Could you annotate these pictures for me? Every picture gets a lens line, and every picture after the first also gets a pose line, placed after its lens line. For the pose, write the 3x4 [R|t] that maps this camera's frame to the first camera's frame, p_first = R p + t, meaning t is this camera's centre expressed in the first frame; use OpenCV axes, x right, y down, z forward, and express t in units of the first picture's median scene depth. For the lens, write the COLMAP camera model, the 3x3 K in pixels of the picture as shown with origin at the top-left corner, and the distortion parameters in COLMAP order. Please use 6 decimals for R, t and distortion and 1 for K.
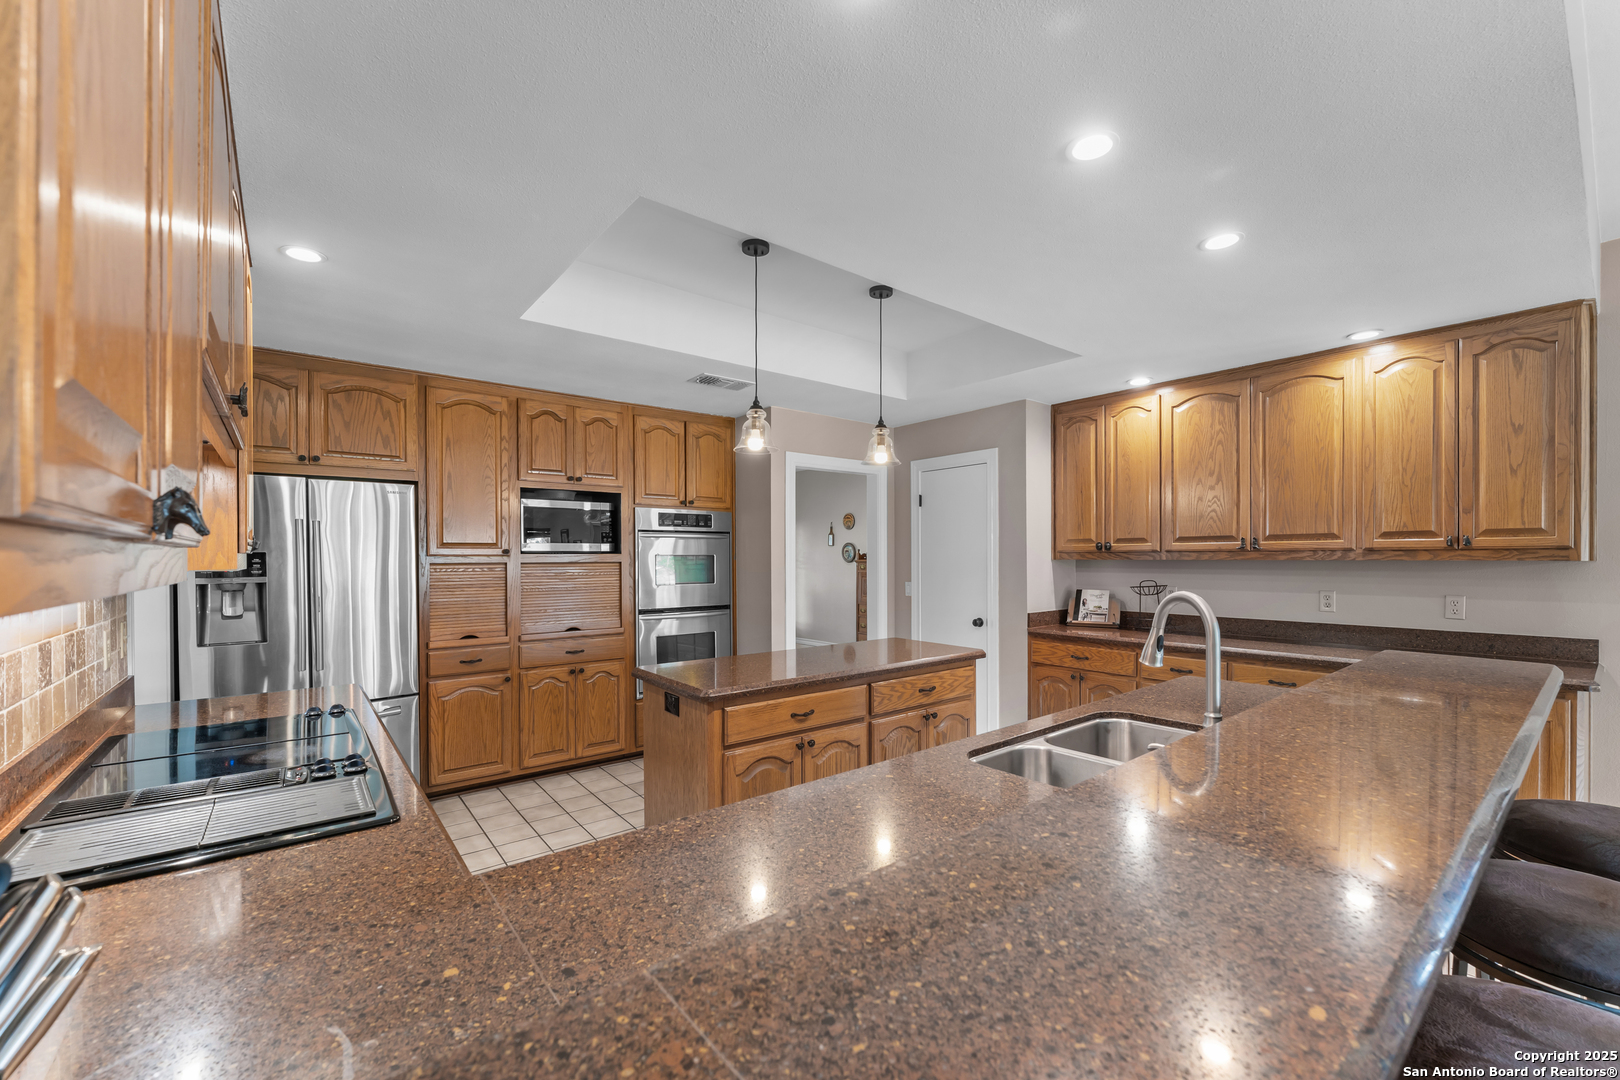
lens RADIAL K [[662.8, 0, 804.6], [0, 662.8, 556.9], [0, 0, 1]] dist [-0.000380, -0.000070]
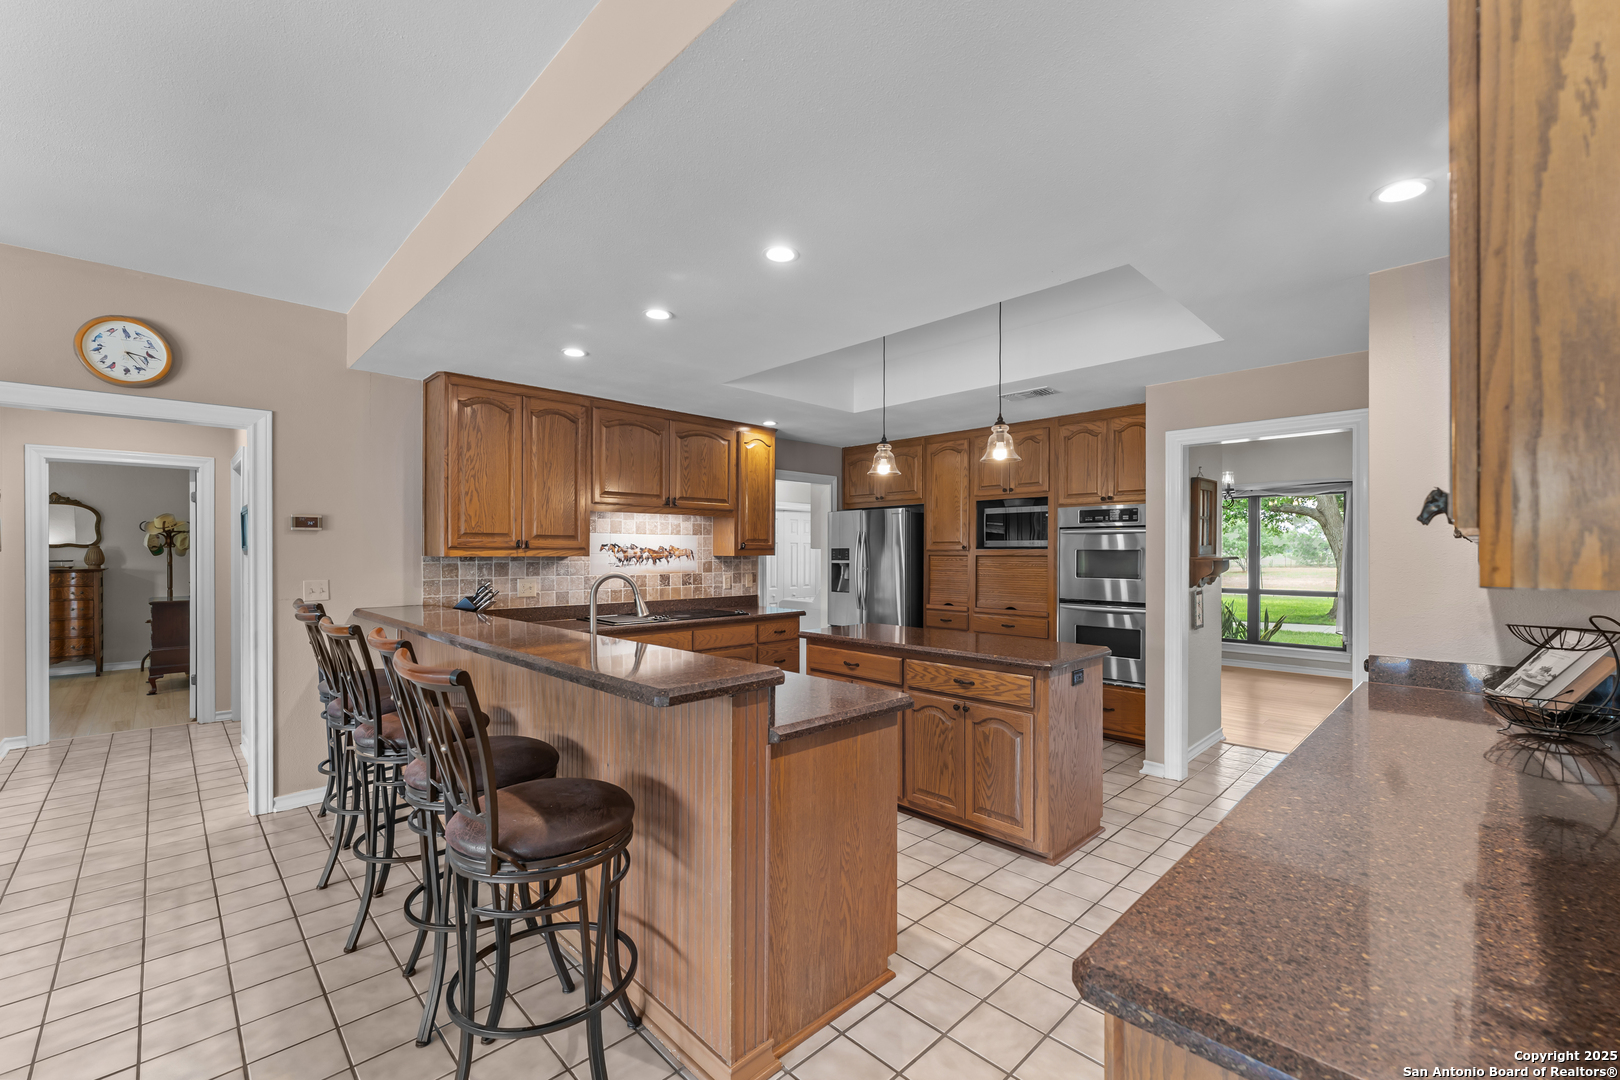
lens RADIAL K [[662.8, 0, 811.8], [0, 662.8, 547.4], [0, 0, 1]] dist [-0.000380, -0.000070]
pose [[0.106688, -0.000505, -0.994292, 1.023633], [-0.003668, 0.999993, -0.000901, -0.005381], [0.994286, 0.003743, 0.106686, 0.570549]]
